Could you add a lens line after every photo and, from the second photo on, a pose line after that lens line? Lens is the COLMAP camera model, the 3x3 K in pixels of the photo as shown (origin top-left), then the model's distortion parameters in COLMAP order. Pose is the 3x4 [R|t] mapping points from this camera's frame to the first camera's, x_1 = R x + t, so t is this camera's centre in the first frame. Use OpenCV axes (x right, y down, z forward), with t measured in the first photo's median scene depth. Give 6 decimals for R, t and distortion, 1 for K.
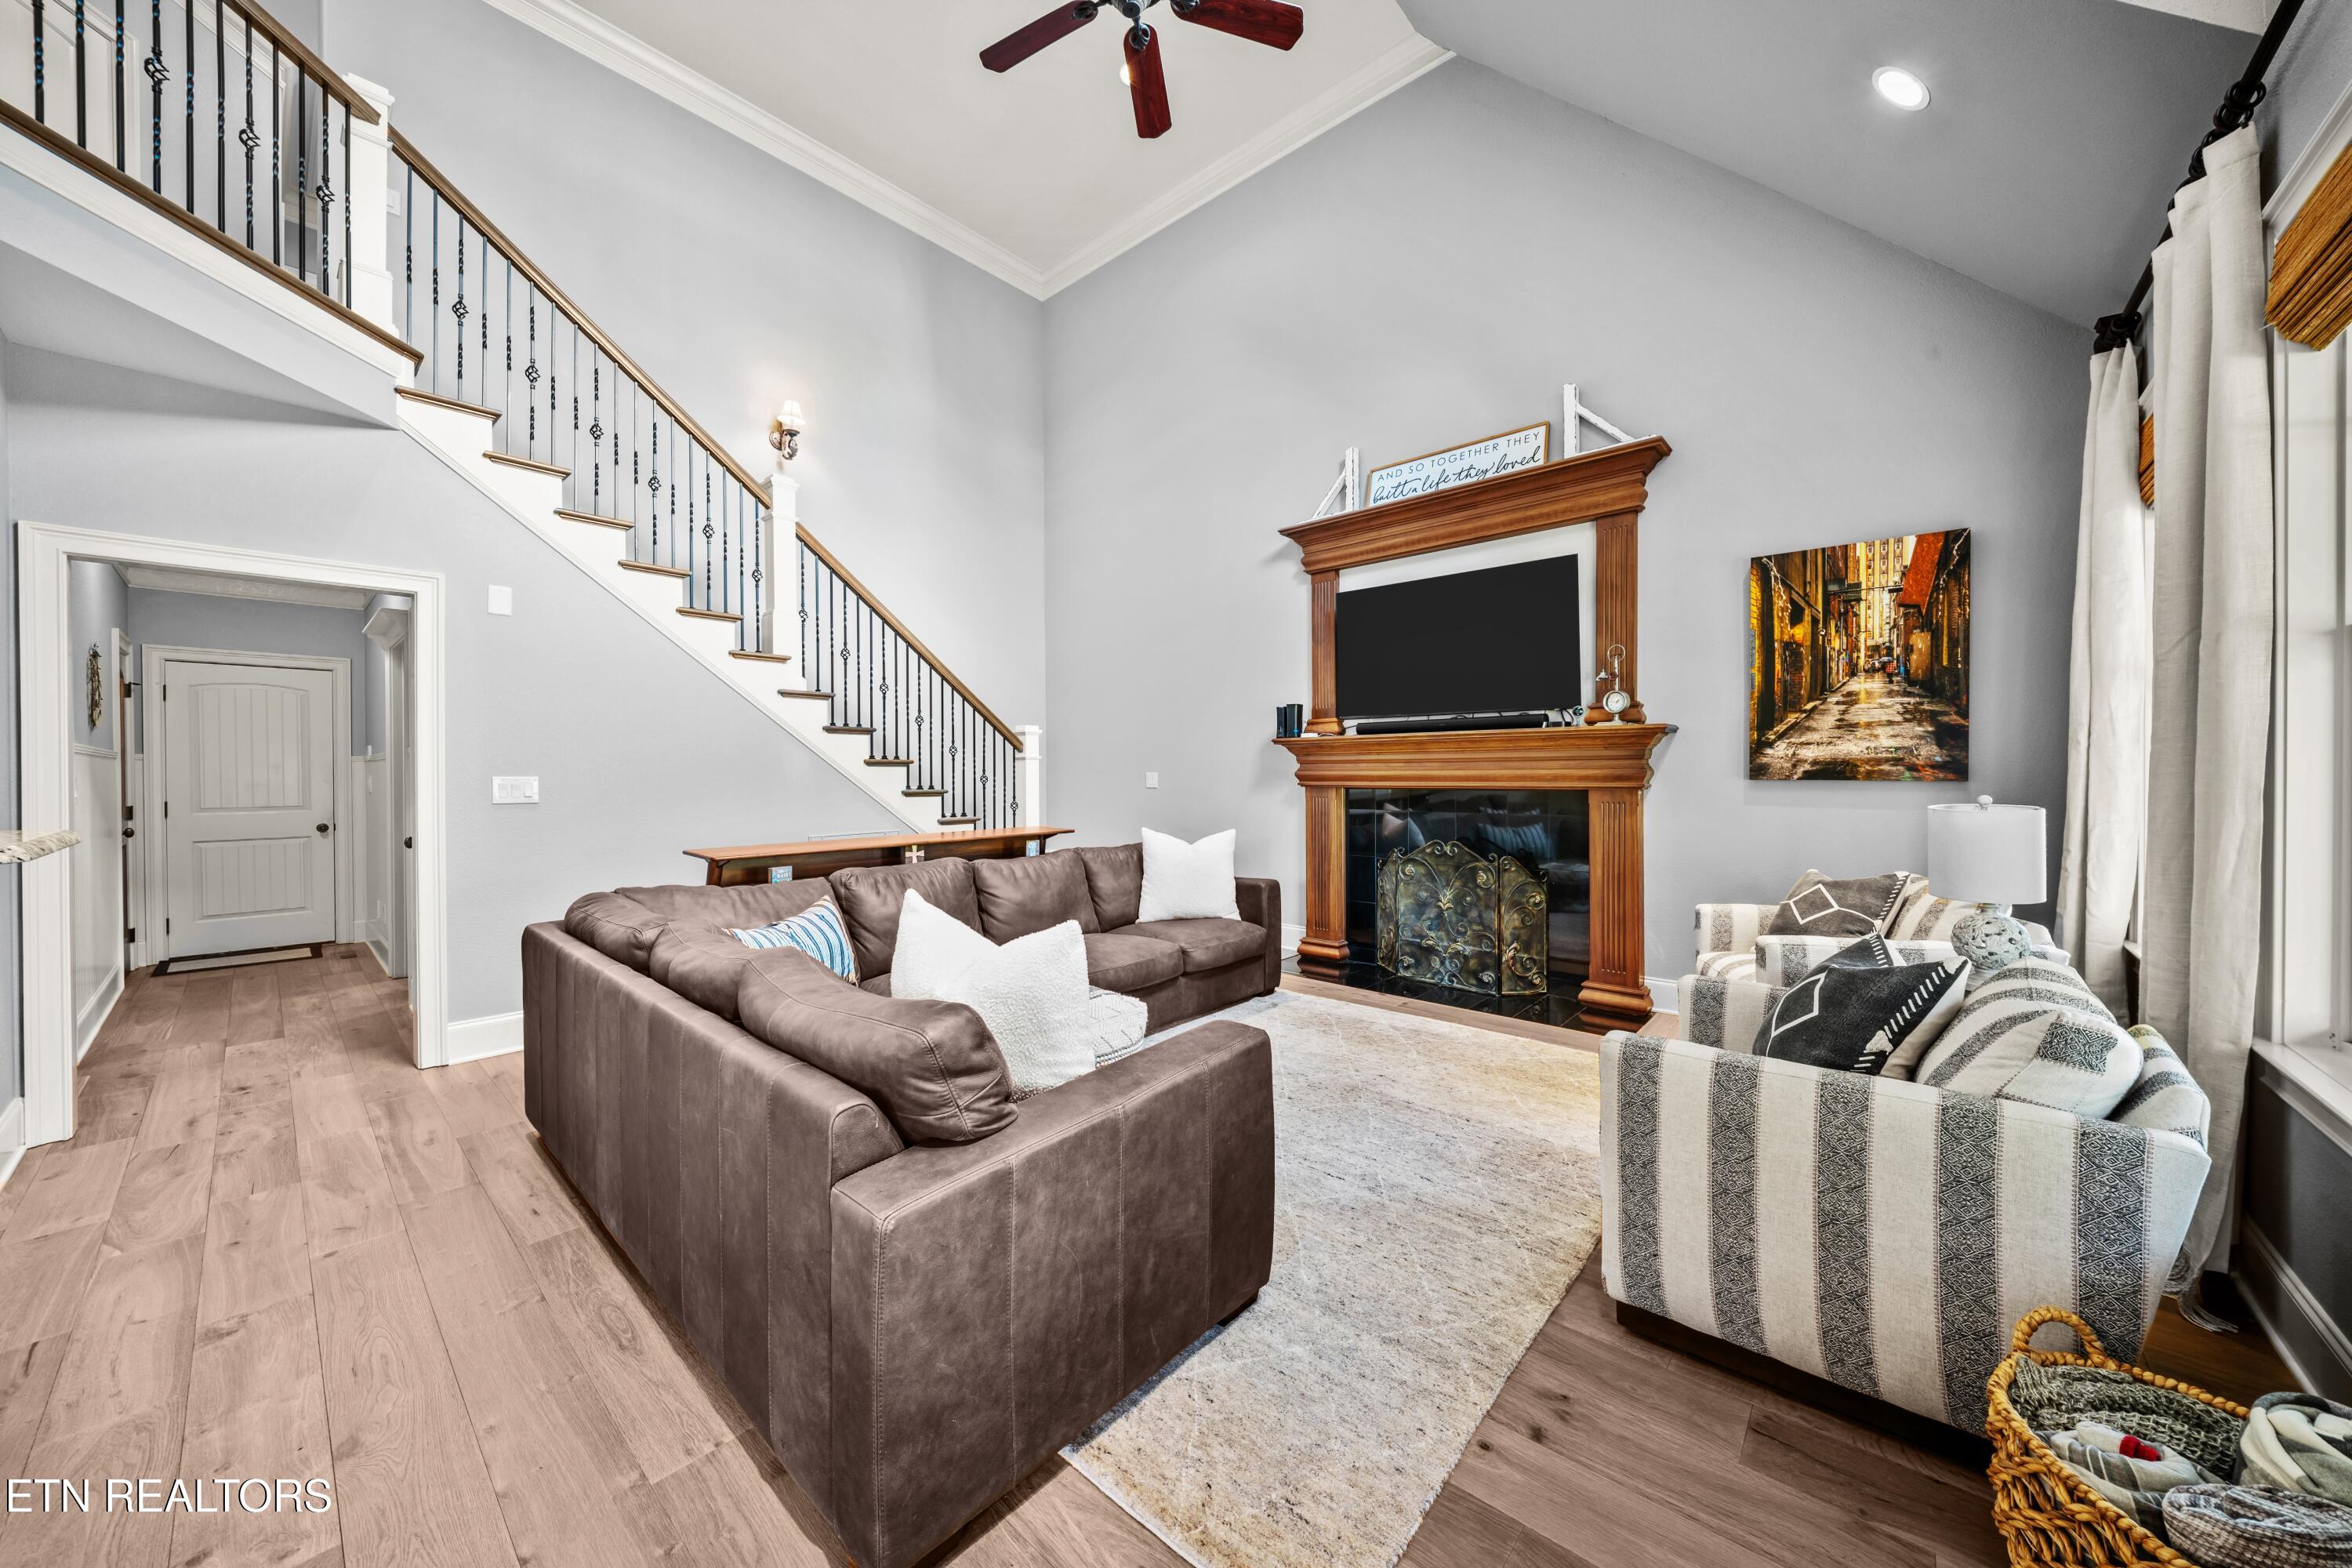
lens RADIAL K [[811.8, 0, 1168.5], [0, 811.8, 774.6], [0, 0, 1]] dist [-0.000131, 0.000002]
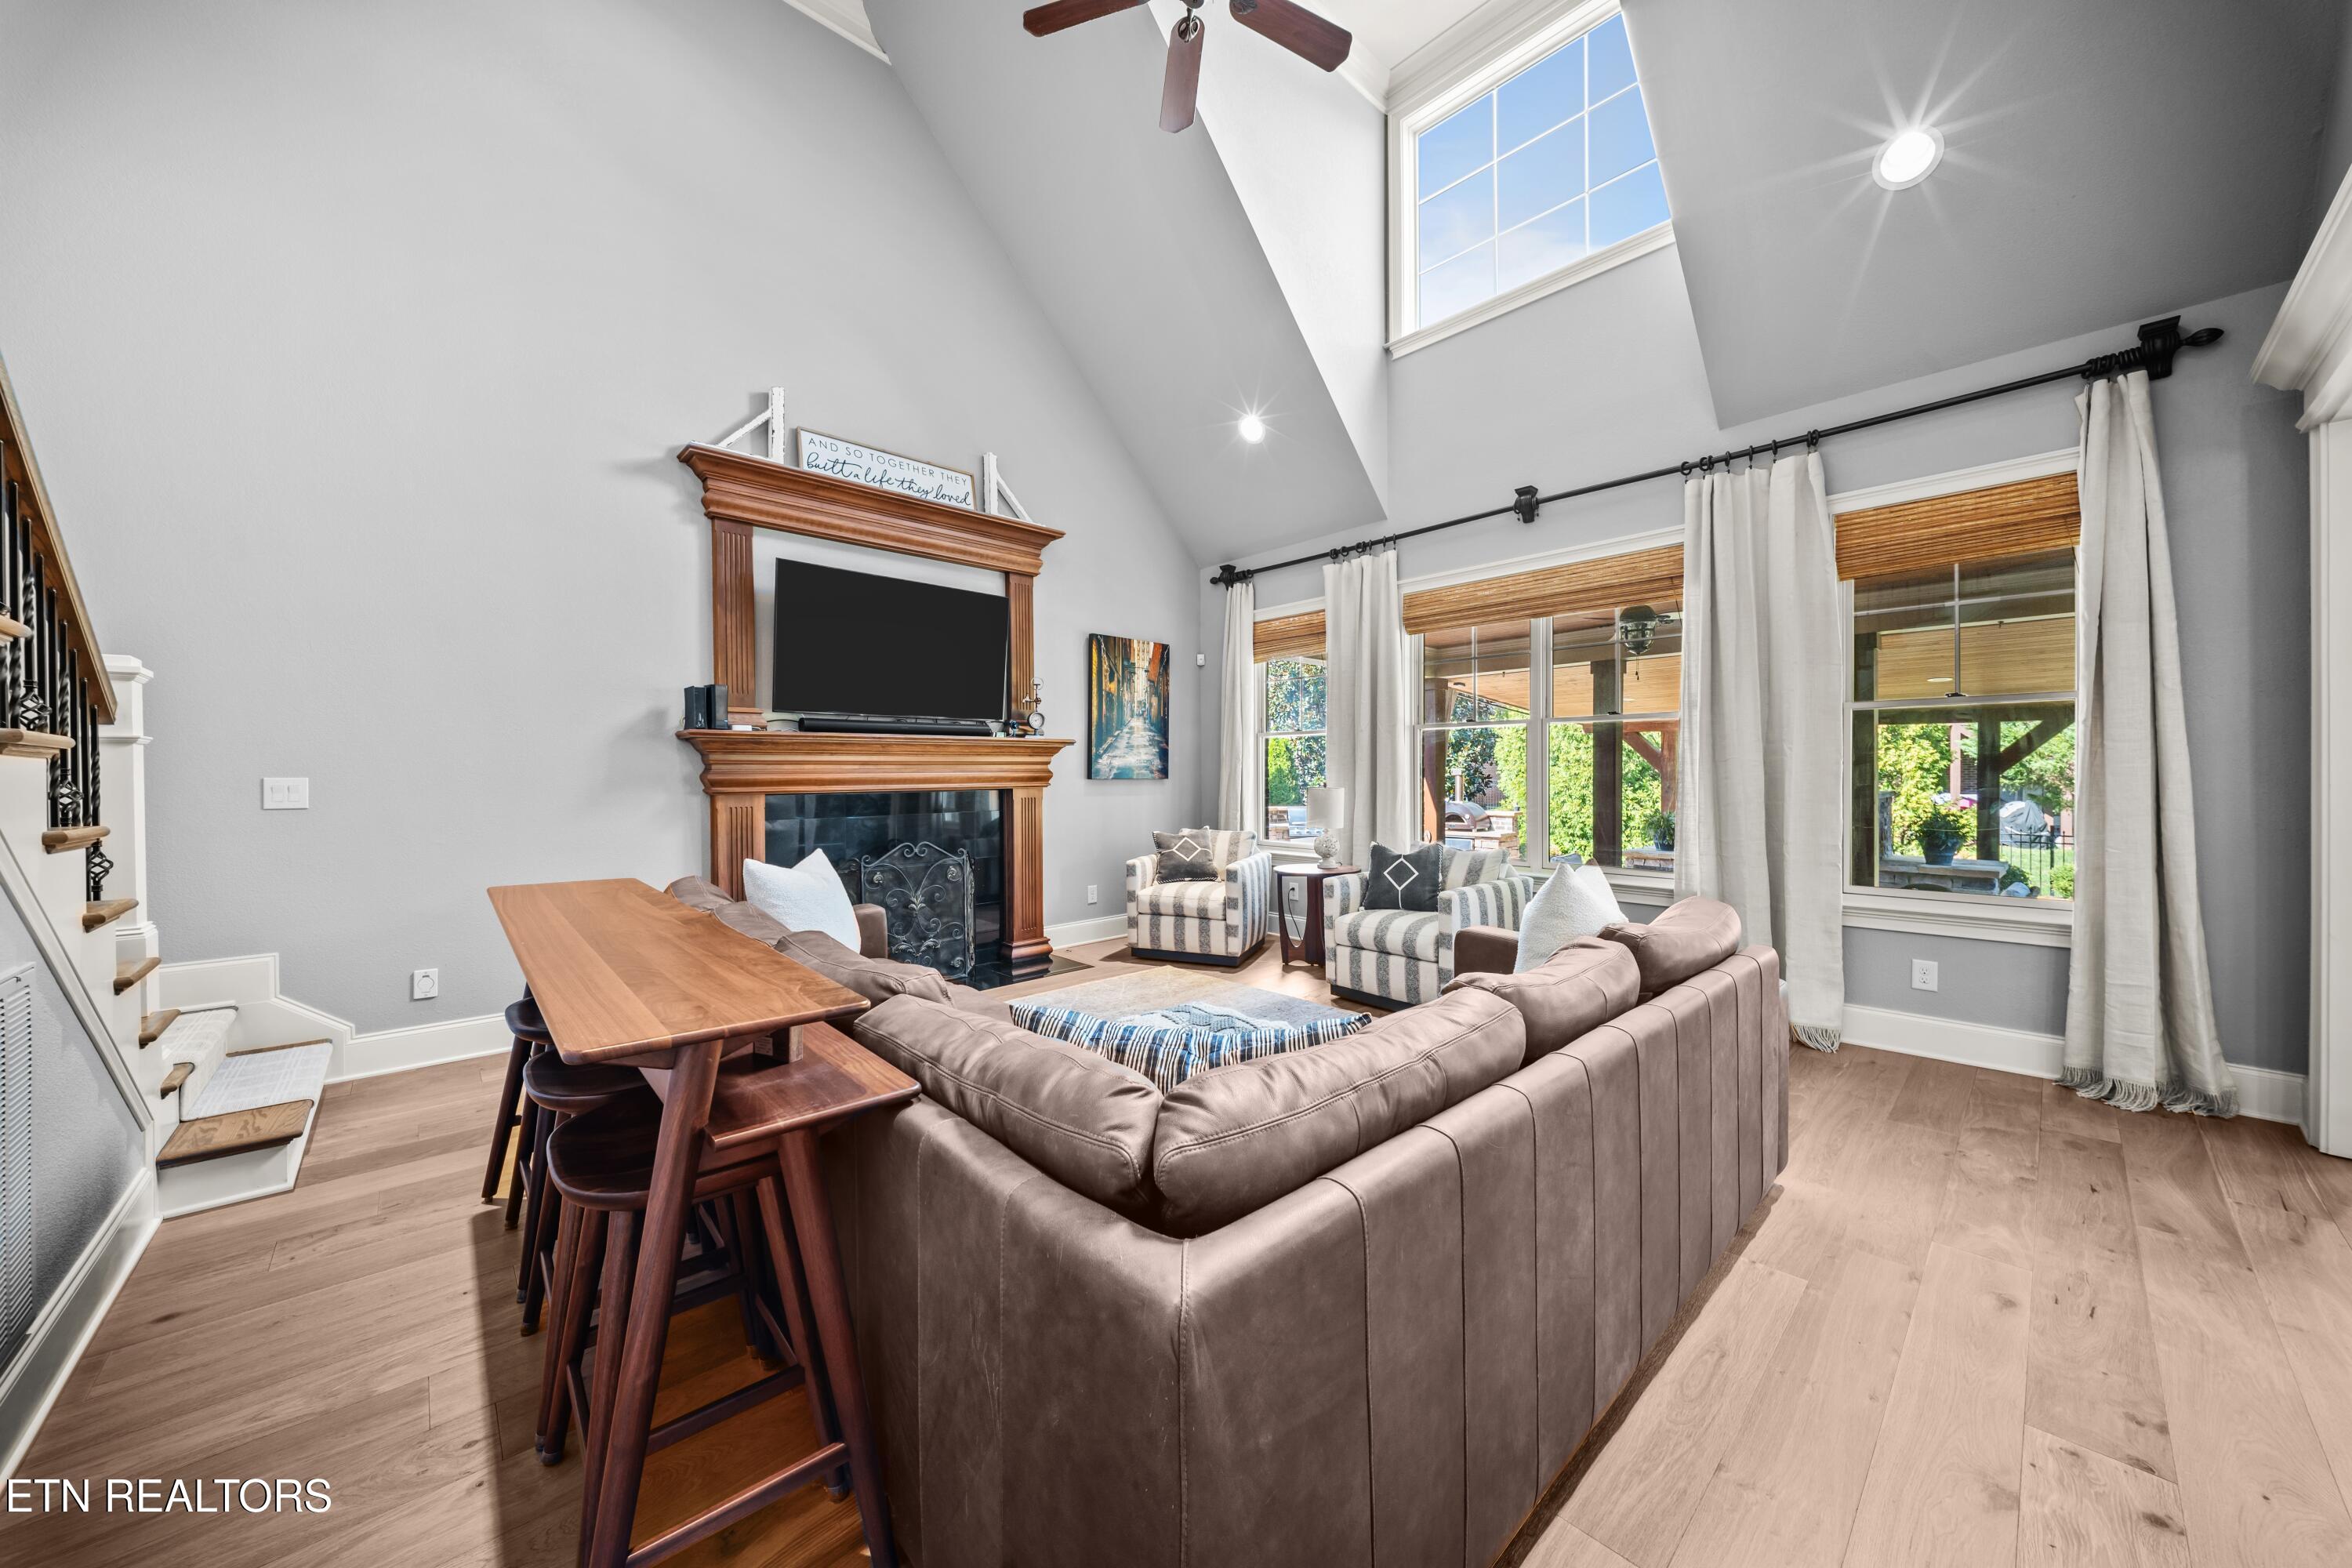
lens RADIAL K [[811.8, 0, 1169.9], [0, 811.8, 778.5], [0, 0, 1]] dist [-0.000131, 0.000002]
pose [[0.099416, -0.001914, 0.995044, -0.764677], [0.011783, 0.999930, 0.000746, 0.005209], [-0.994976, 0.011651, 0.099432, 0.699764]]
